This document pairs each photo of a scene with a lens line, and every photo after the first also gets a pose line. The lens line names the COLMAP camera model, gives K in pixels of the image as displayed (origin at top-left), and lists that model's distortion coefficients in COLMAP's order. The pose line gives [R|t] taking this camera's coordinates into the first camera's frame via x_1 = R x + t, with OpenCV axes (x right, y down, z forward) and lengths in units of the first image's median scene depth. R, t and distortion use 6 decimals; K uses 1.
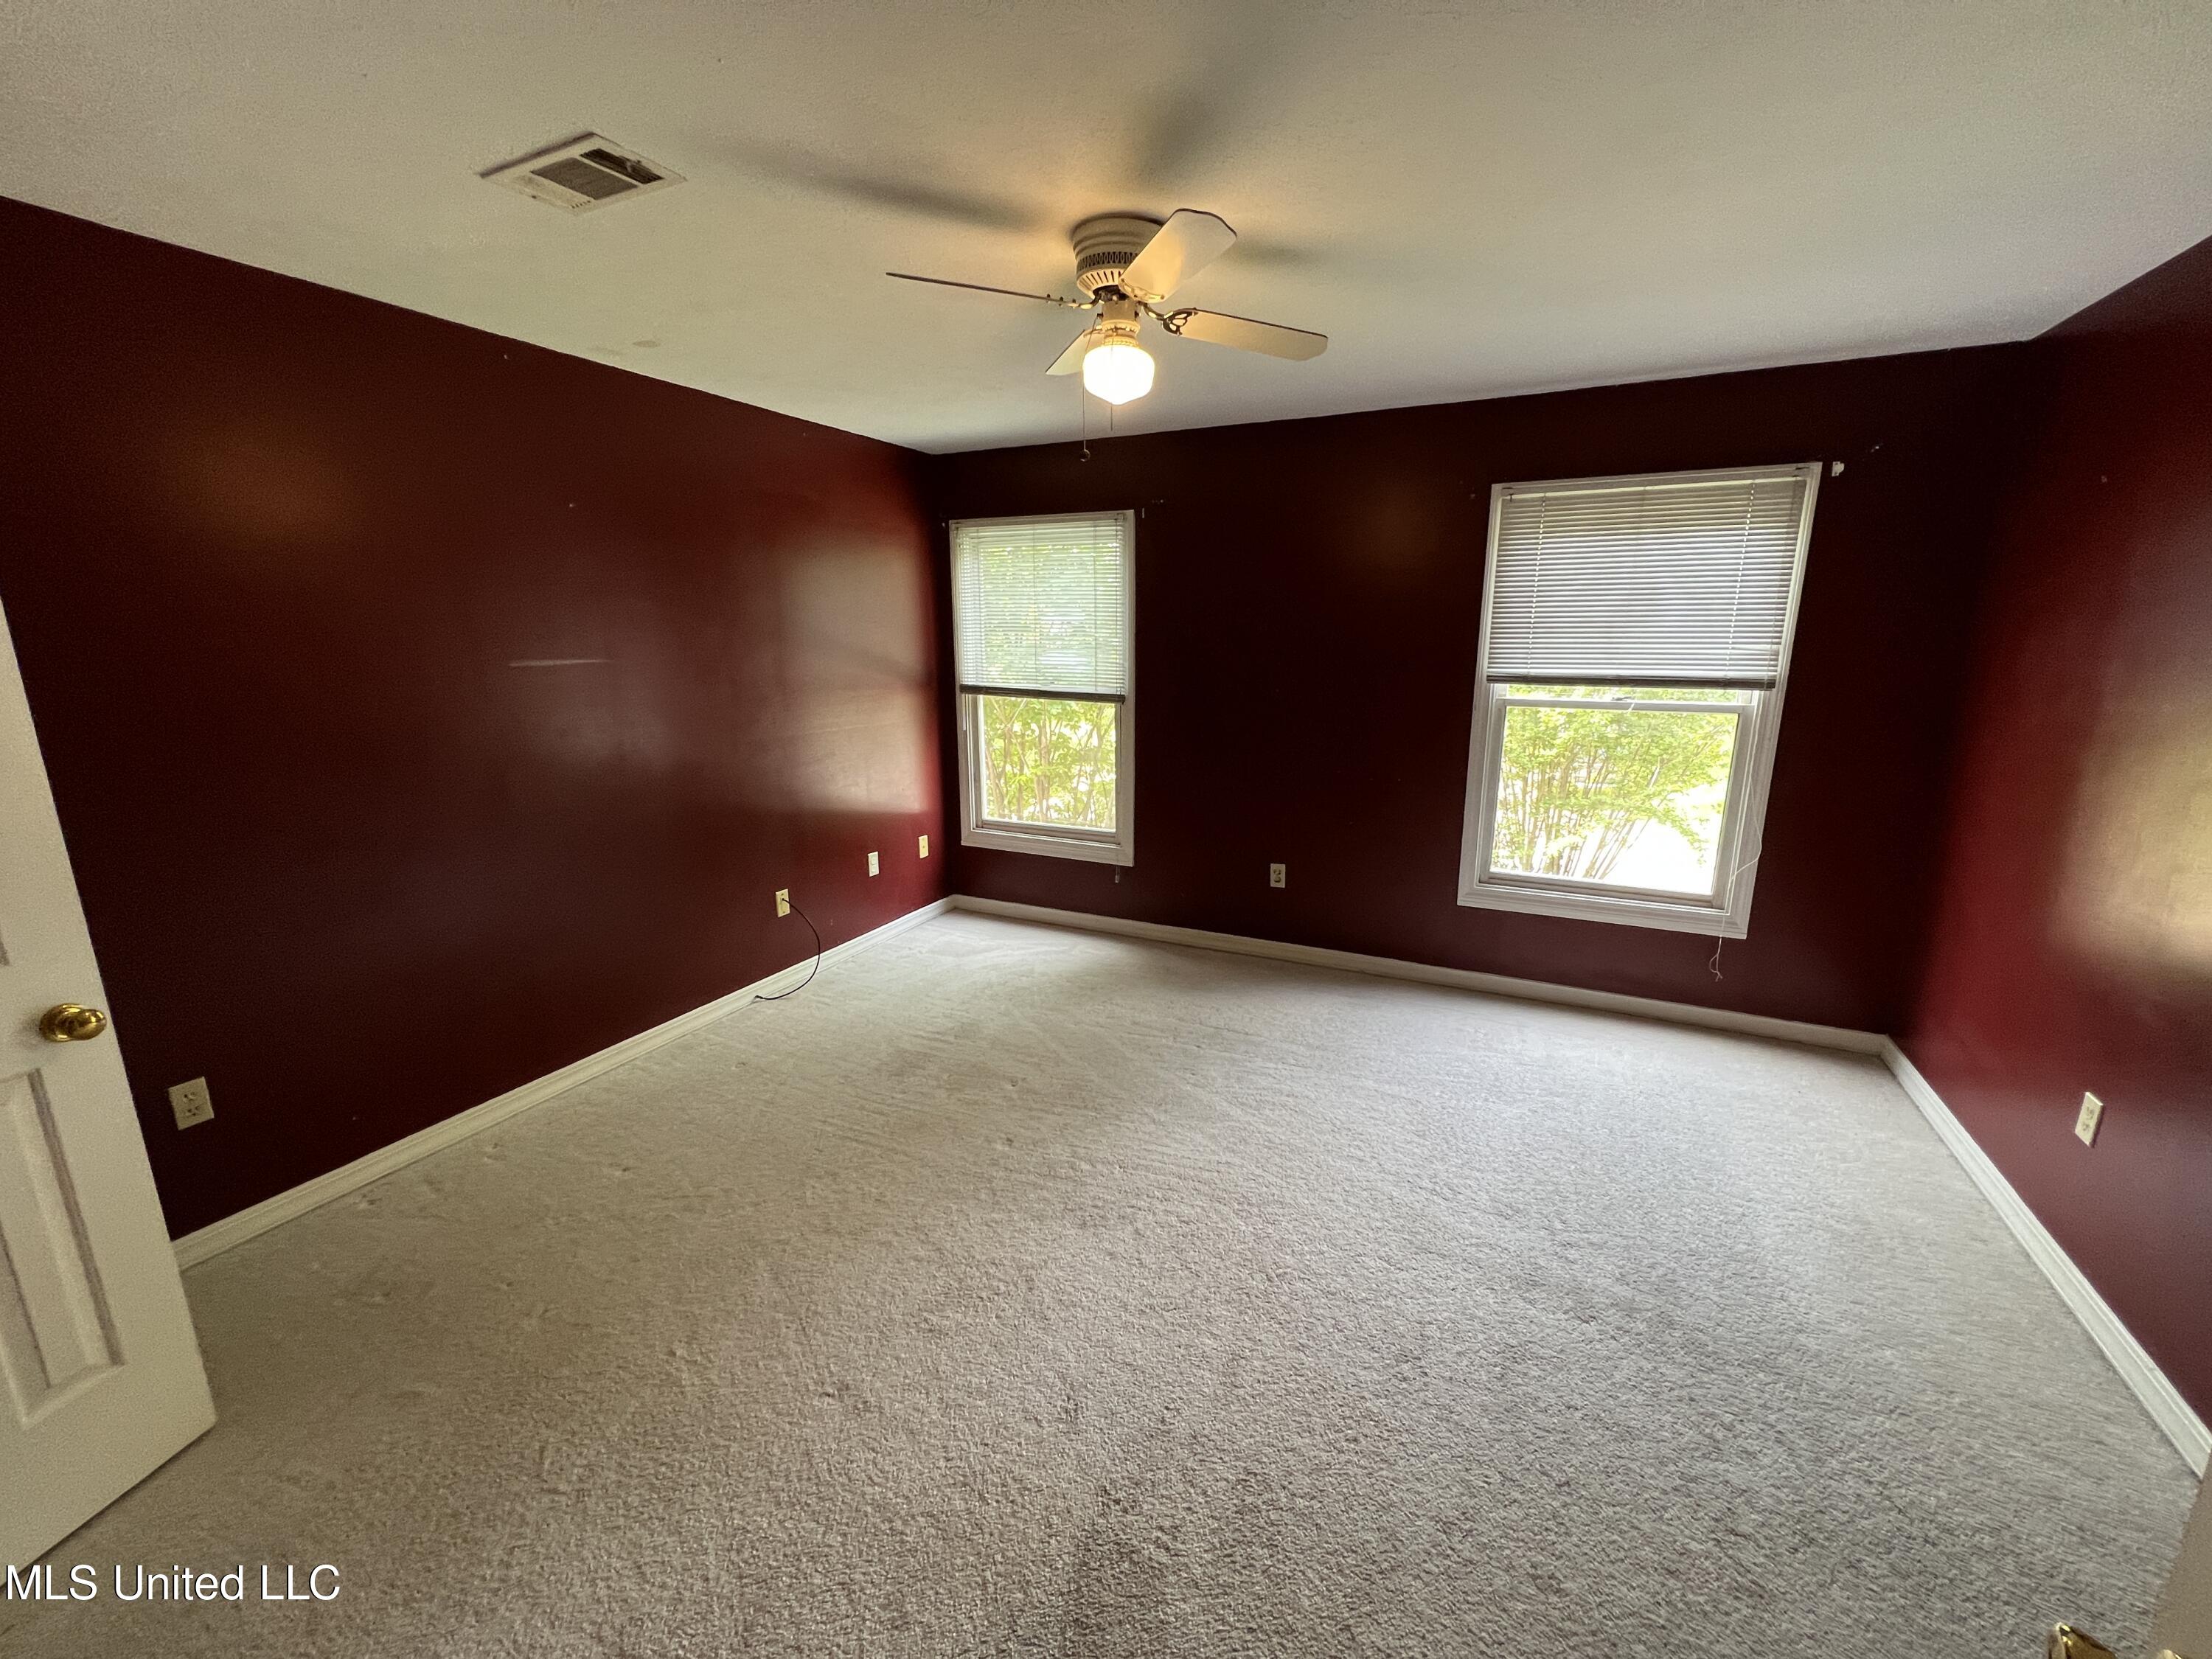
lens RADIAL K [[887.9, 0, 1107.5], [0, 887.9, 834.1], [0, 0, 1]] dist [-0.001323, -0.000128]
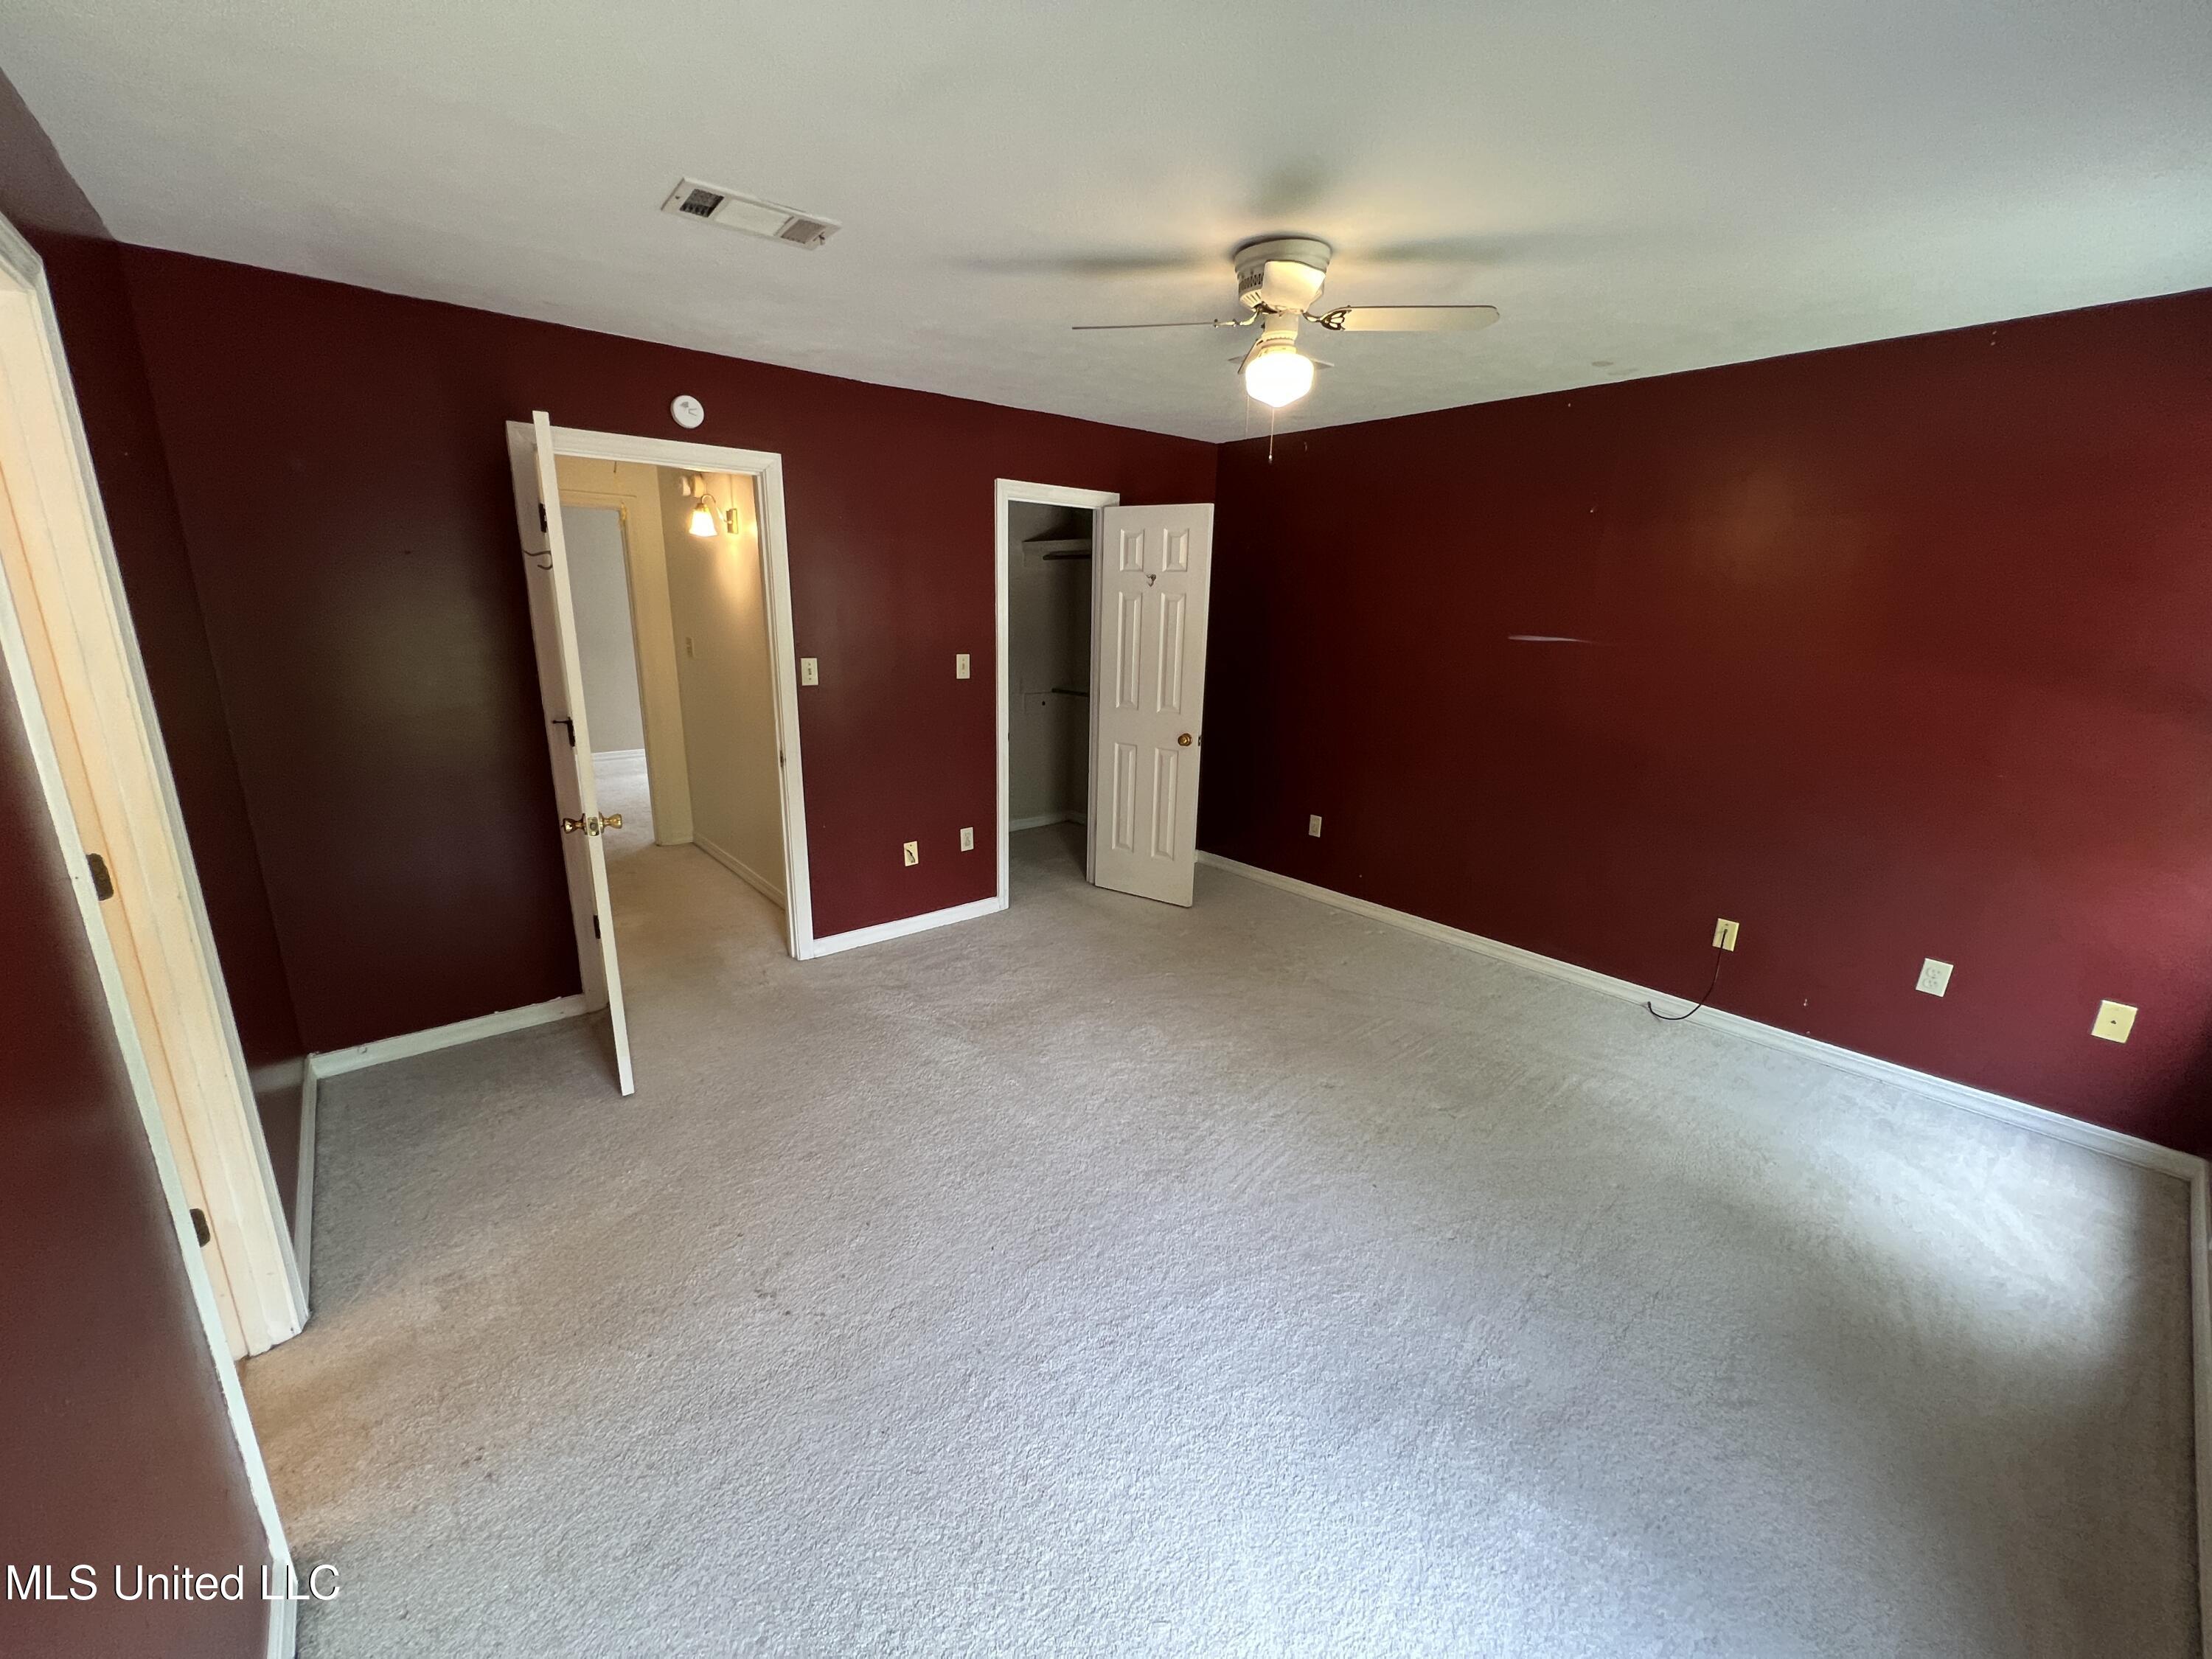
lens RADIAL K [[887.9, 0, 1107.5], [0, 887.9, 834.1], [0, 0, 1]] dist [-0.001323, -0.000128]
pose [[-0.408829, 0.227593, -0.883776, 0.690423], [-0.225783, 0.913074, 0.339584, -0.188012], [0.884240, 0.338374, -0.321905, 0.789265]]
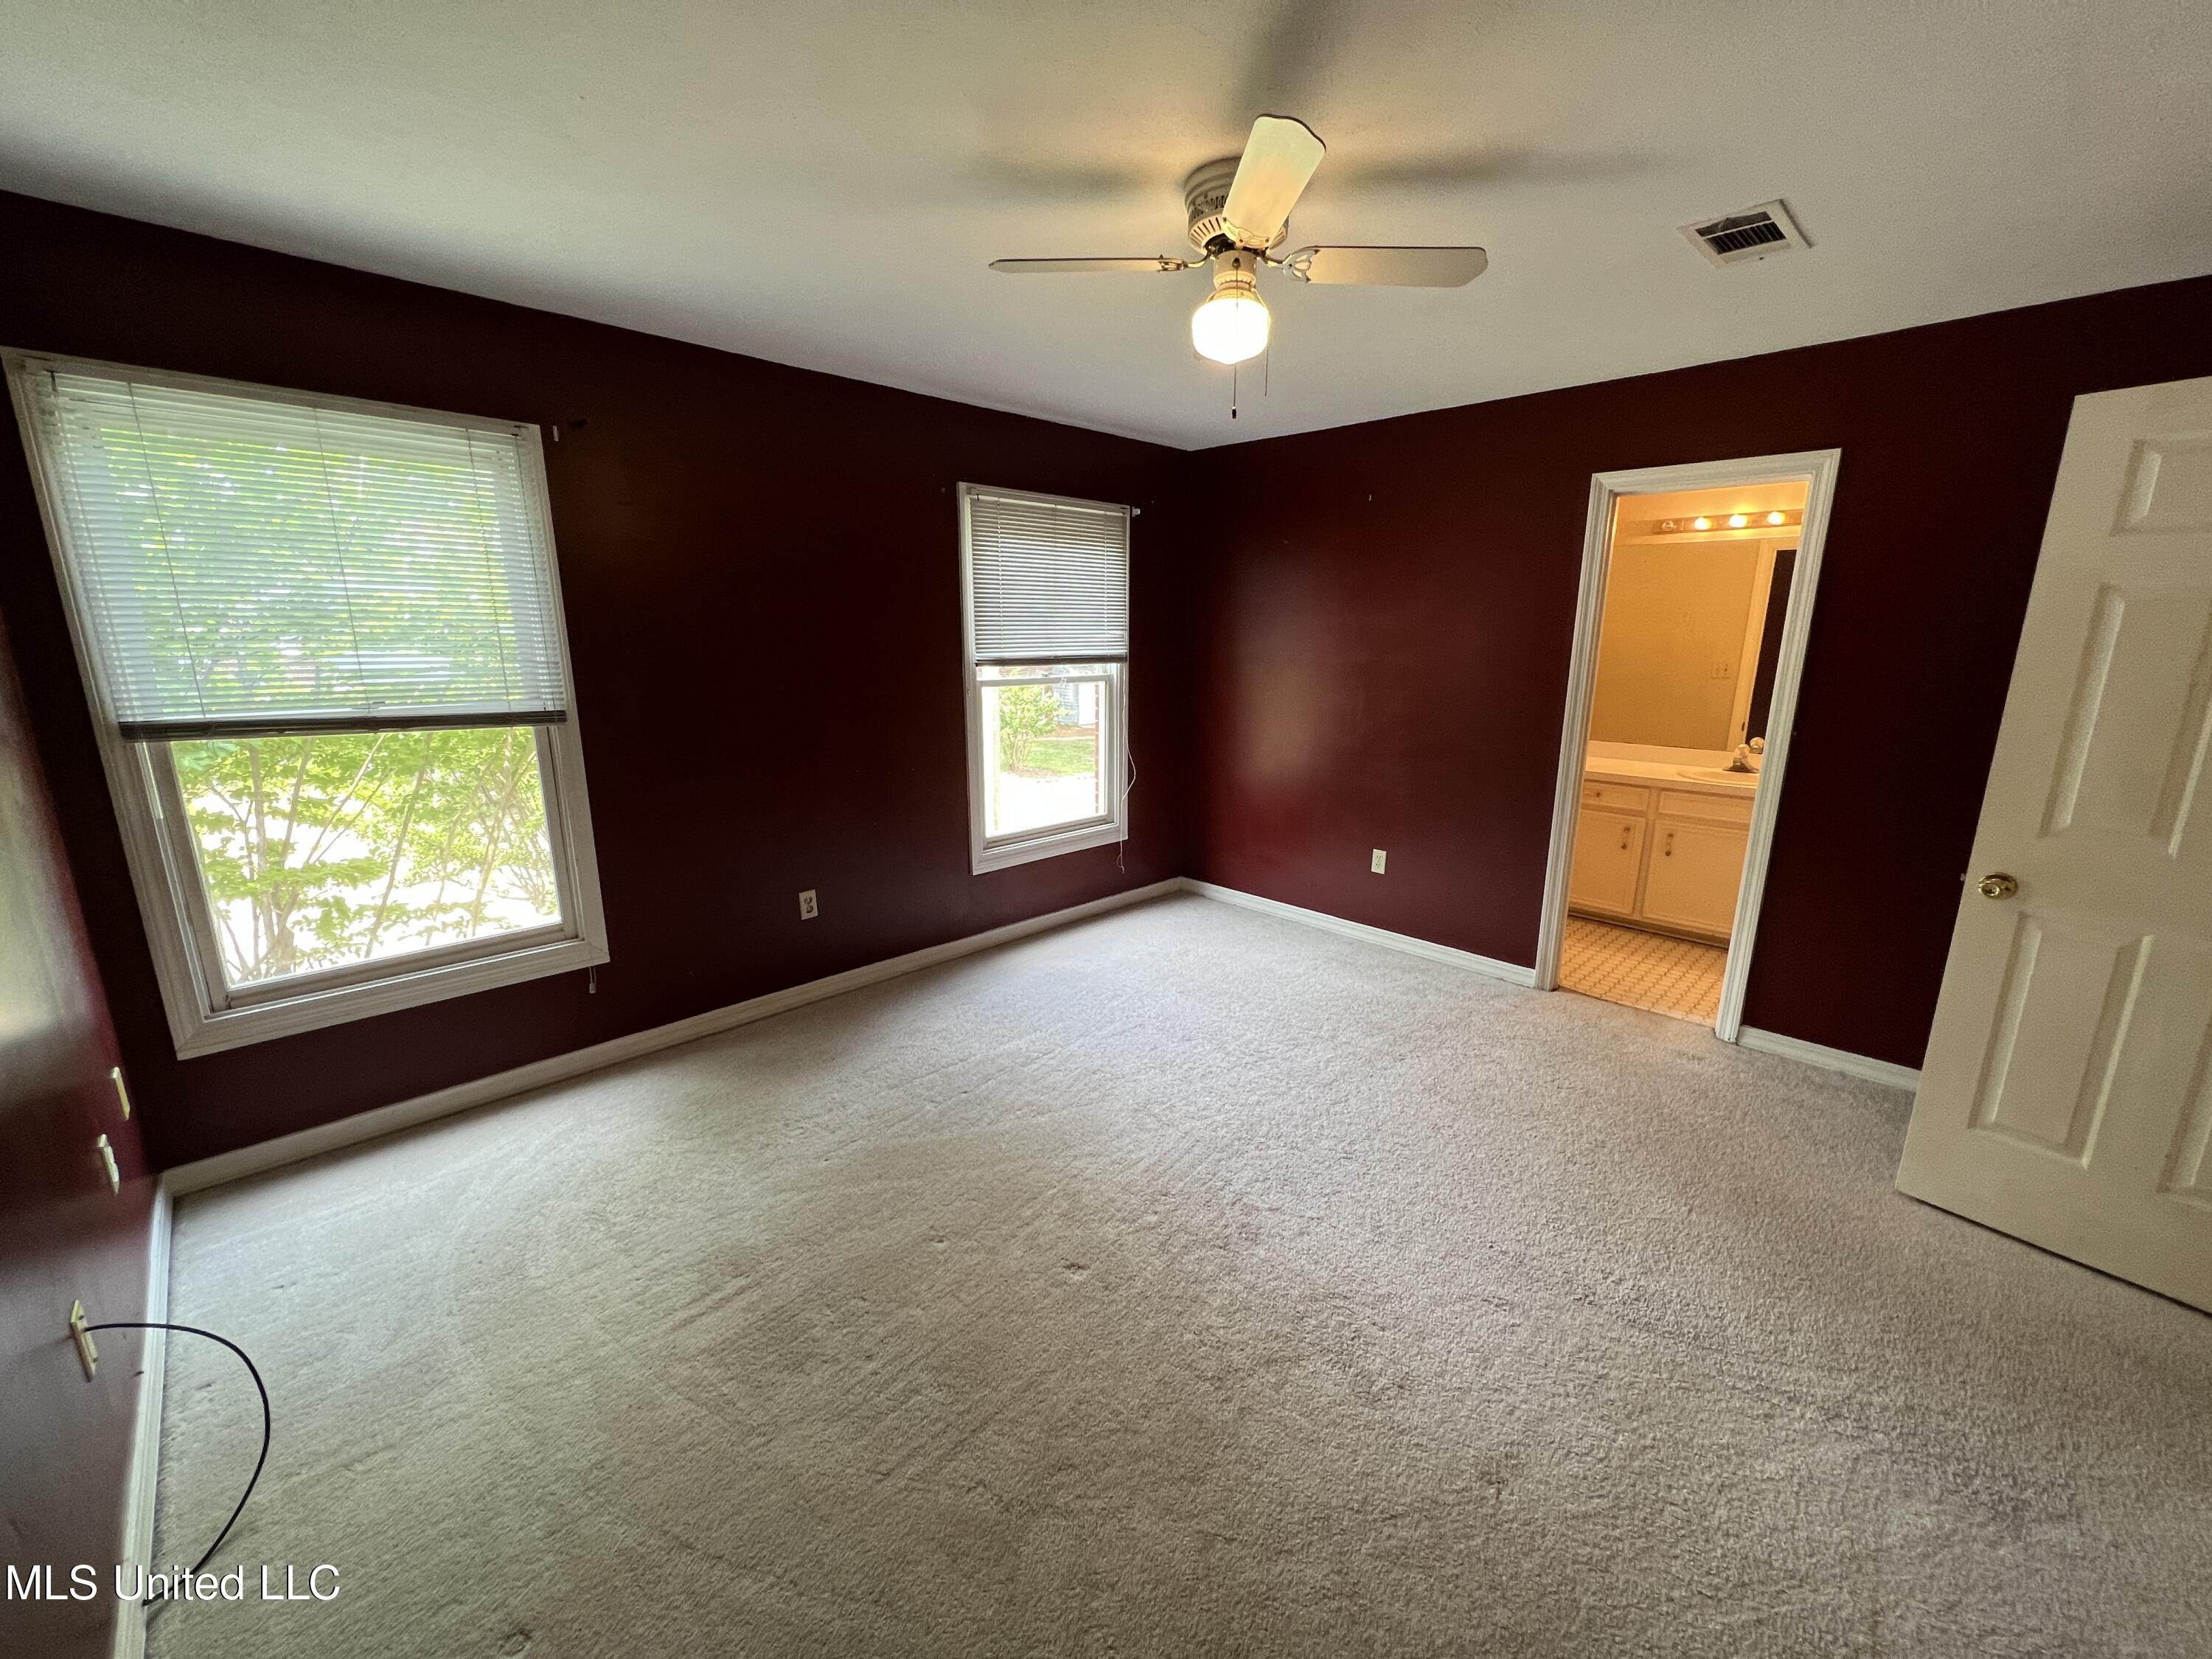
lens RADIAL K [[887.9, 0, 1107.5], [0, 887.9, 834.1], [0, 0, 1]] dist [-0.001323, -0.000128]
pose [[0.328764, -0.209061, 0.920982, -0.574645], [0.207038, 0.967423, 0.145697, -0.098905], [-0.921439, 0.142779, 0.361337, 0.497037]]
